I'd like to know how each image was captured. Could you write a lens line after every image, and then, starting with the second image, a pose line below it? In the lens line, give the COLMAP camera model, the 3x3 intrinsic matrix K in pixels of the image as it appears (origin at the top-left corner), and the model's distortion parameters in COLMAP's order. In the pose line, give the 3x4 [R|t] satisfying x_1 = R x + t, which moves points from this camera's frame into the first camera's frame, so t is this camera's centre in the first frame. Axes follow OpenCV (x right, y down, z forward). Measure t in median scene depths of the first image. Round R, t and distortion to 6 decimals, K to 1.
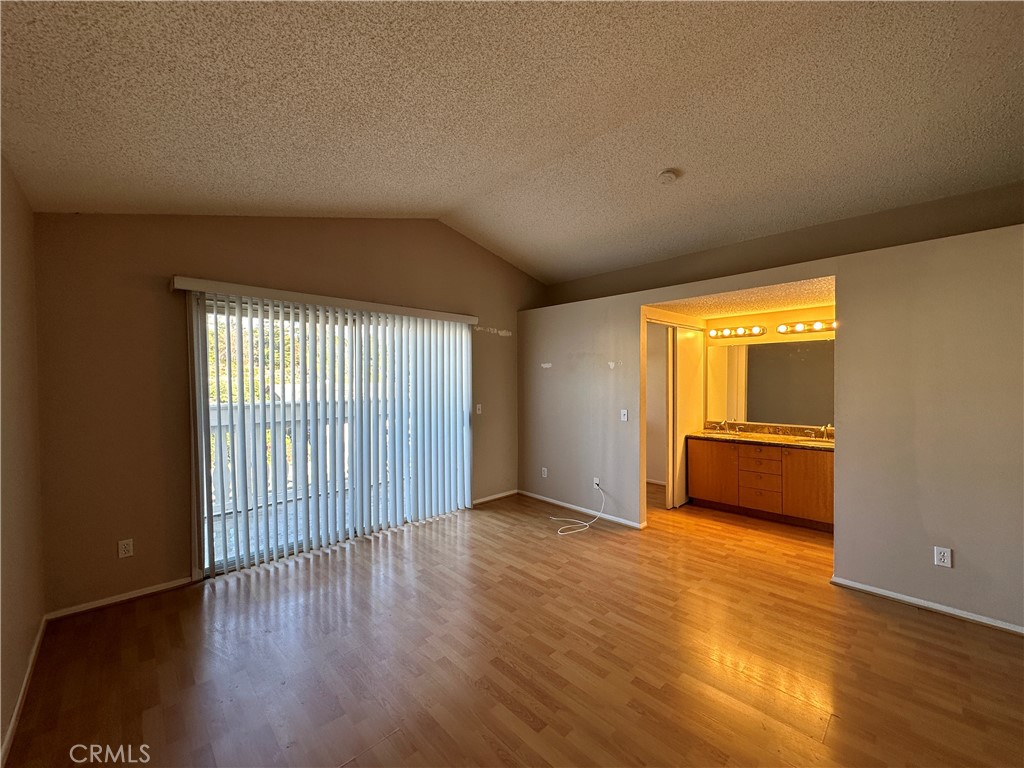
lens RADIAL K [[408.3, 0, 510.0], [0, 408.3, 381.3], [0, 0, 1]] dist [-0.002266, 0.000919]
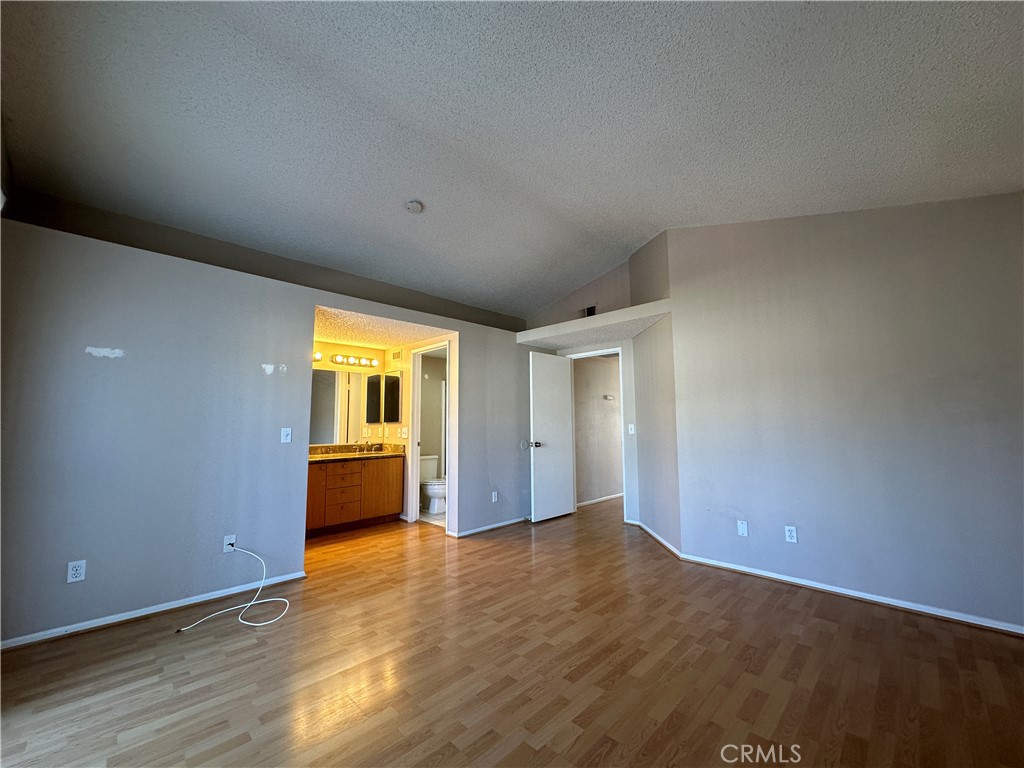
lens RADIAL K [[408.3, 0, 512.1], [0, 408.3, 385.2], [0, 0, 1]] dist [-0.002266, 0.000919]
pose [[-0.024387, 0.103170, 0.994365, -0.585356], [0.013659, 0.994602, -0.102860, 0.085409], [-0.999609, 0.011074, -0.025664, 0.683179]]
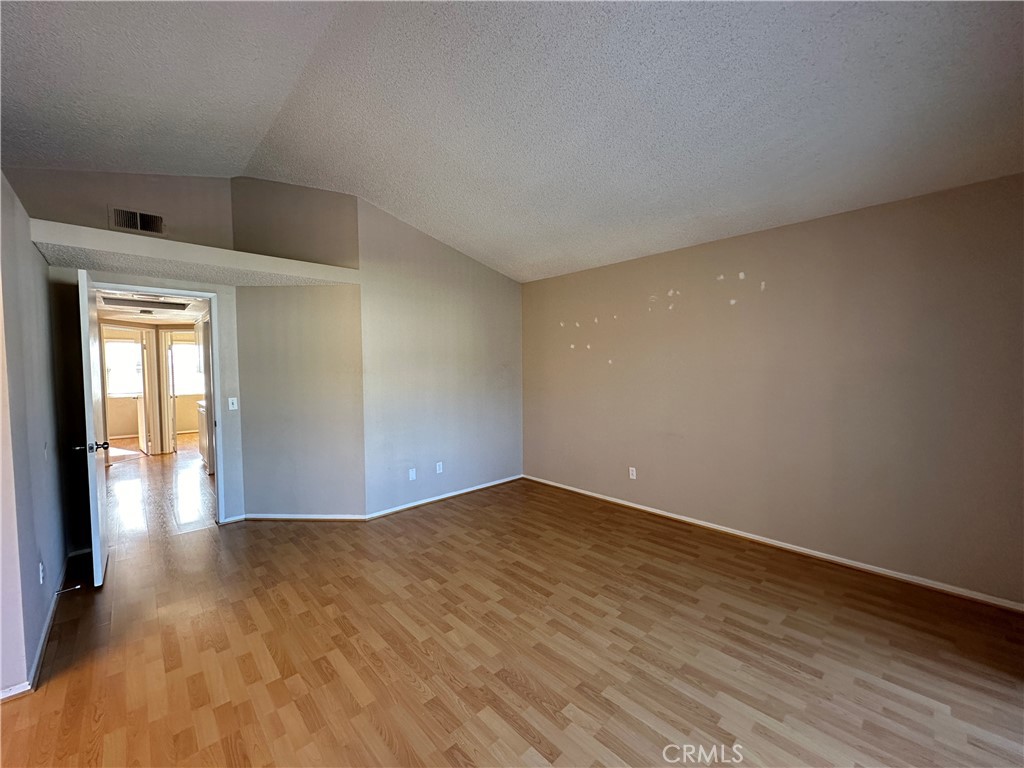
lens RADIAL K [[408.3, 0, 510.6], [0, 408.3, 384.5], [0, 0, 1]] dist [-0.002266, 0.000919]
pose [[-0.999862, 0.013520, 0.009610, 0.033925], [0.014013, 0.998481, 0.053292, 0.000245], [-0.008875, 0.053419, -0.998533, 1.300626]]
